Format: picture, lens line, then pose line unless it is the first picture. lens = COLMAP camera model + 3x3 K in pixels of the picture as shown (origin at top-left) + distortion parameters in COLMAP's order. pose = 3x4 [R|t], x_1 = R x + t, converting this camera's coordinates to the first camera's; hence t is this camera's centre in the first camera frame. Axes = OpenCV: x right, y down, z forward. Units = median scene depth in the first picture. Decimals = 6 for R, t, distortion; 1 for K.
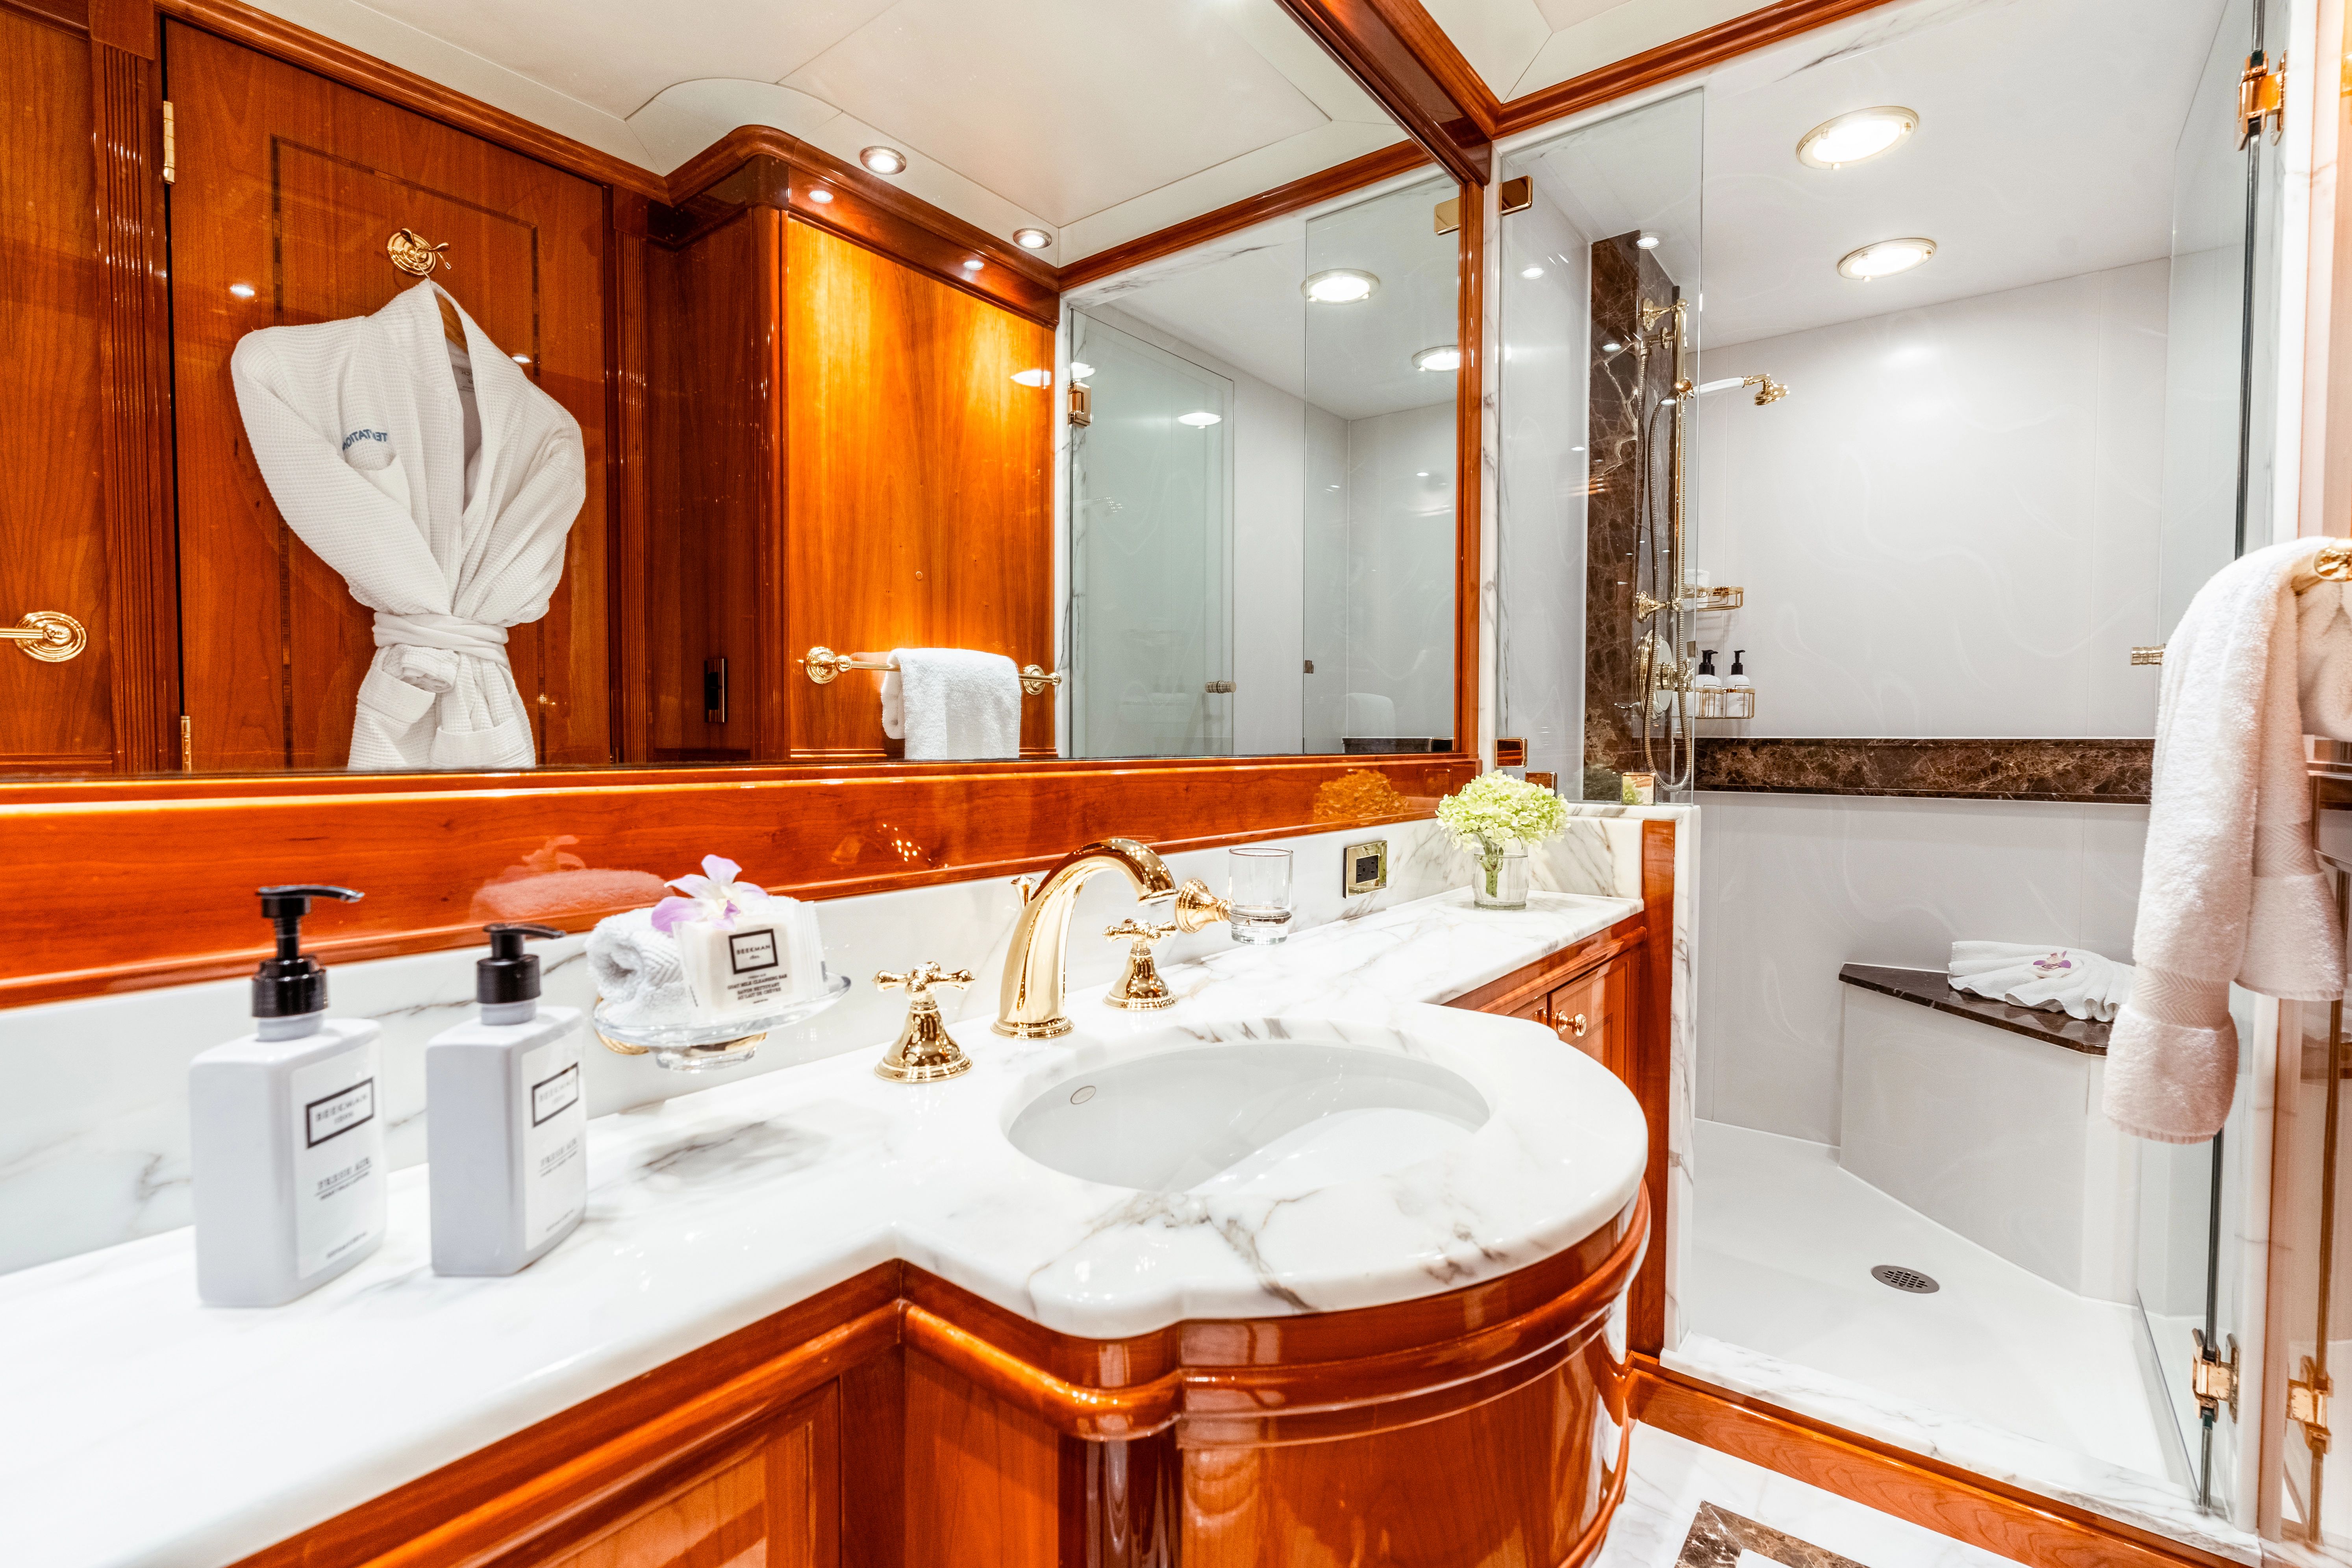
lens RADIAL K [[1075.7, 0, 1176.0], [0, 1075.7, 773.6], [0, 0, 1]] dist [-0.011714, 0.000285]
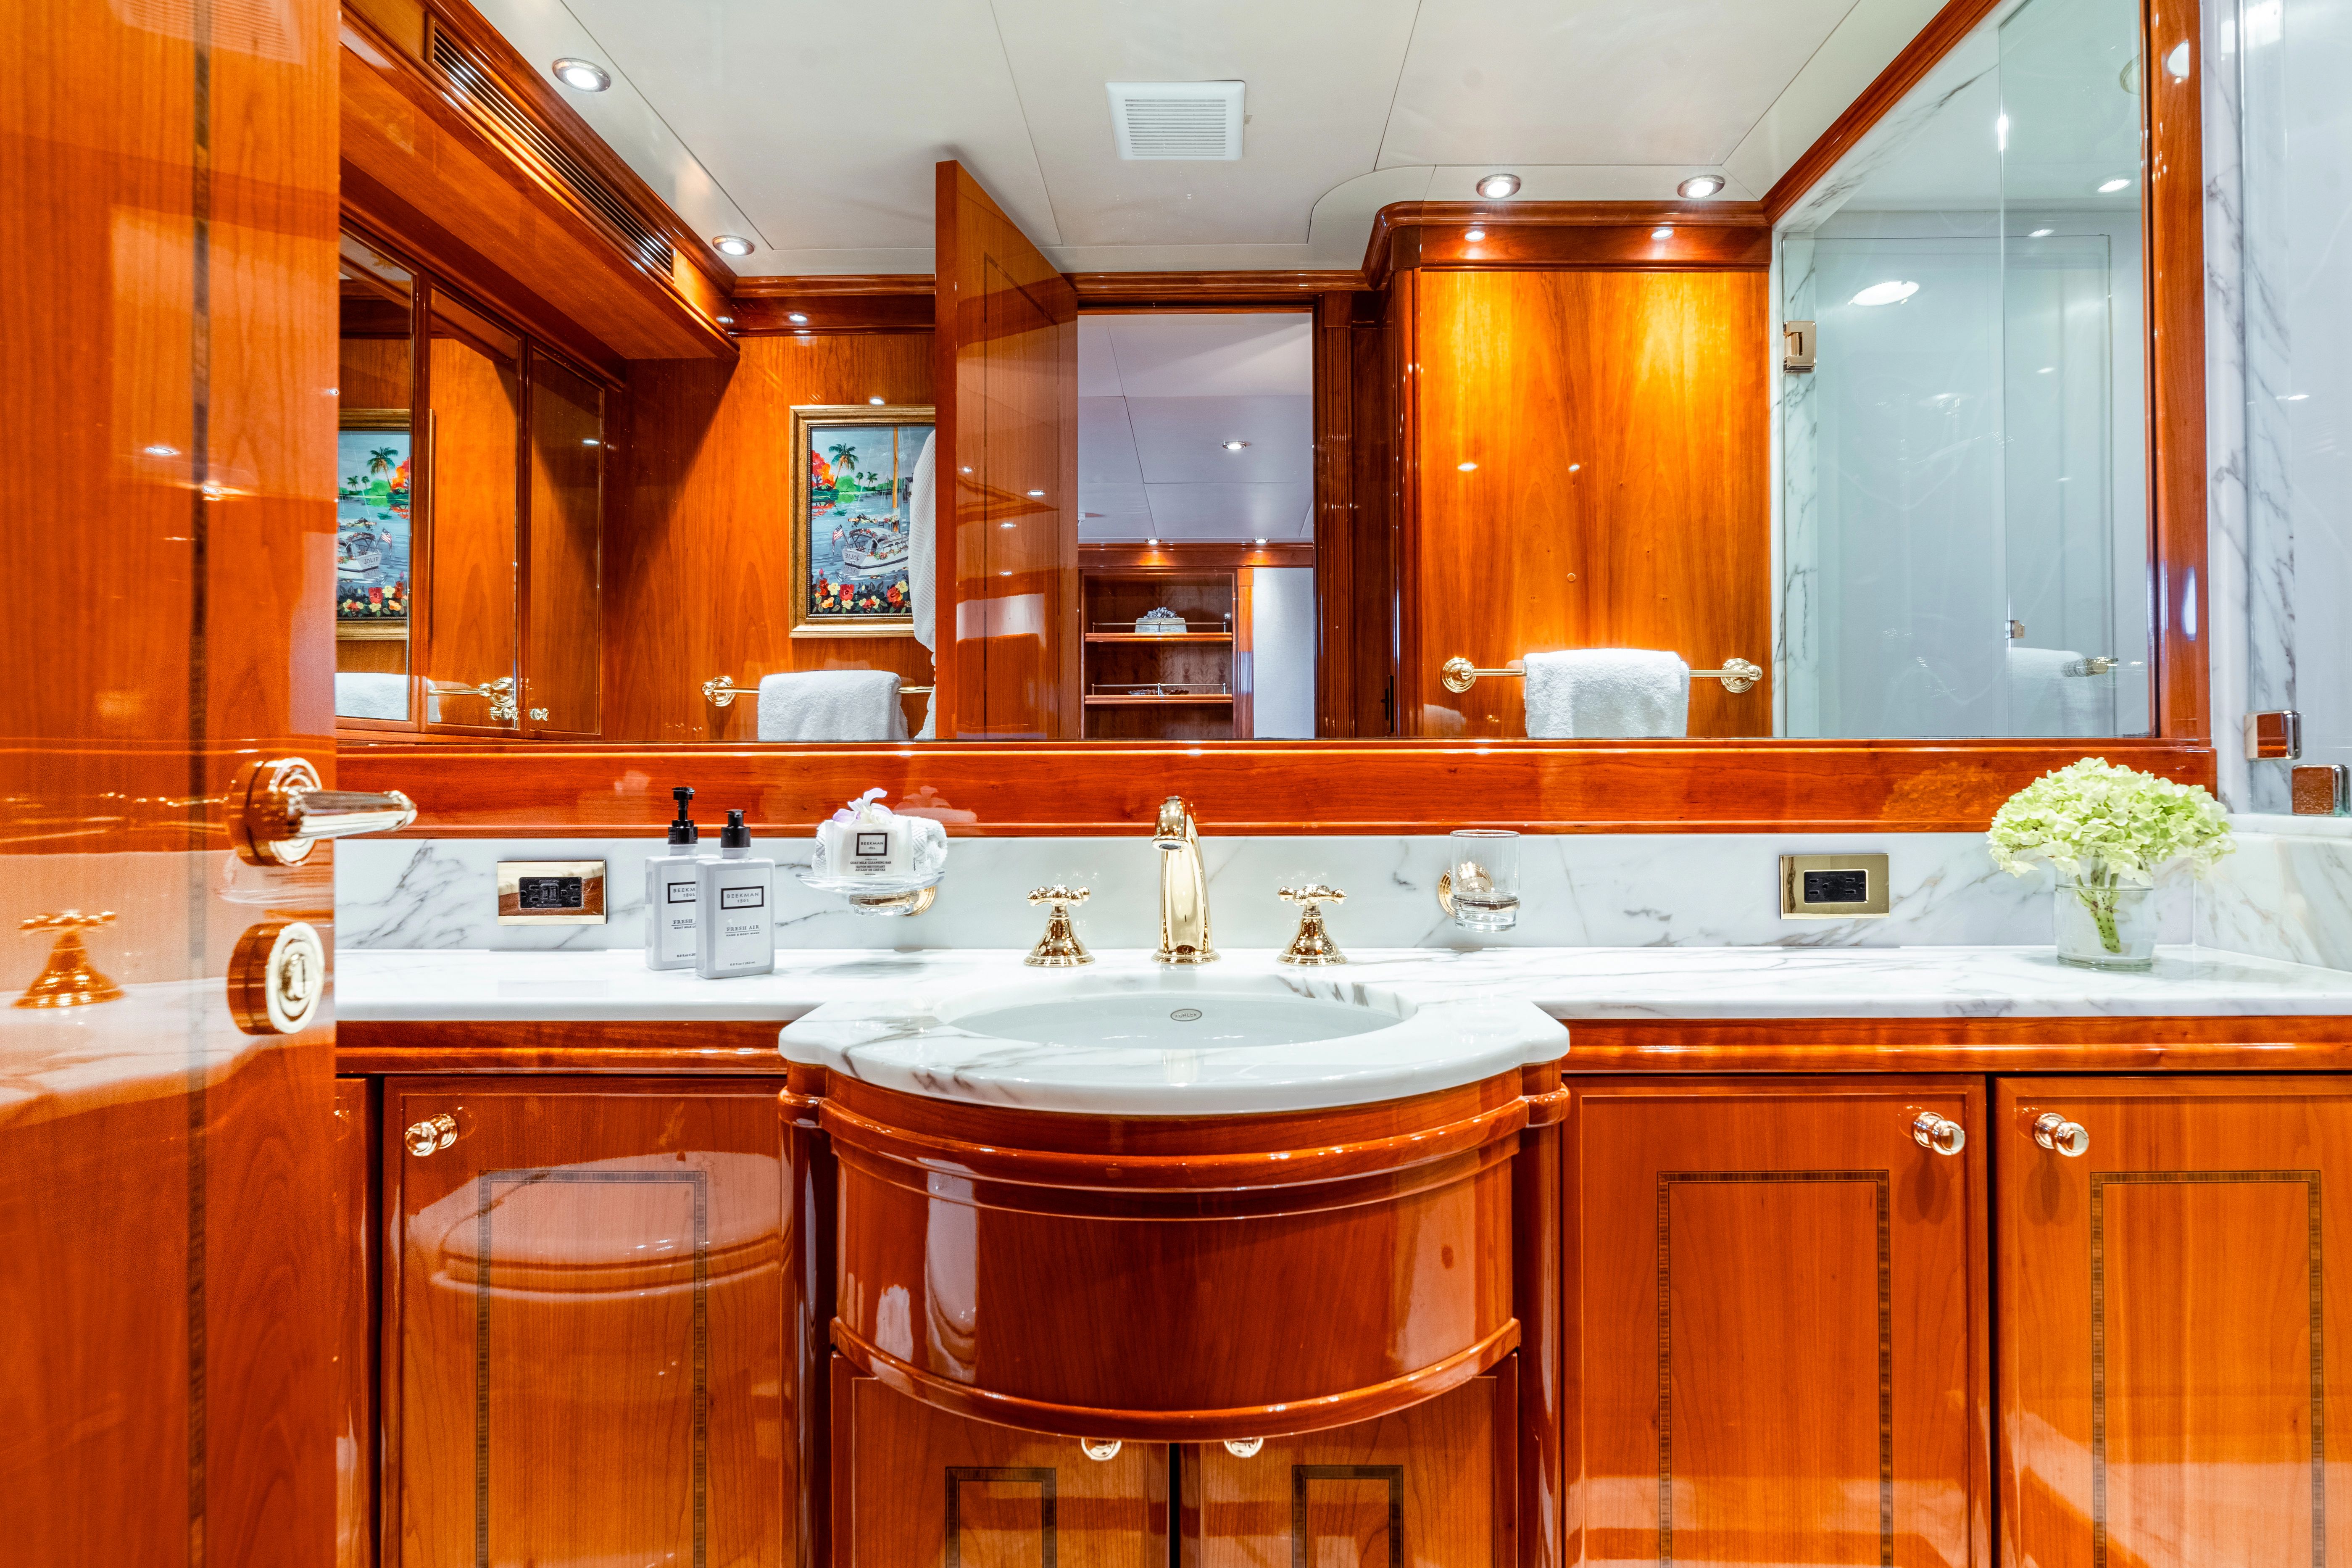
lens RADIAL K [[1163.2, 0, 1181.4], [0, 1163.2, 776.1], [0, 0, 1]] dist [-0.021251, 0.000378]
pose [[0.599790, -0.003635, -0.800149, 0.413642], [-0.021259, 0.999564, -0.020477, 0.027077], [0.799875, 0.029292, 0.599451, 0.095715]]
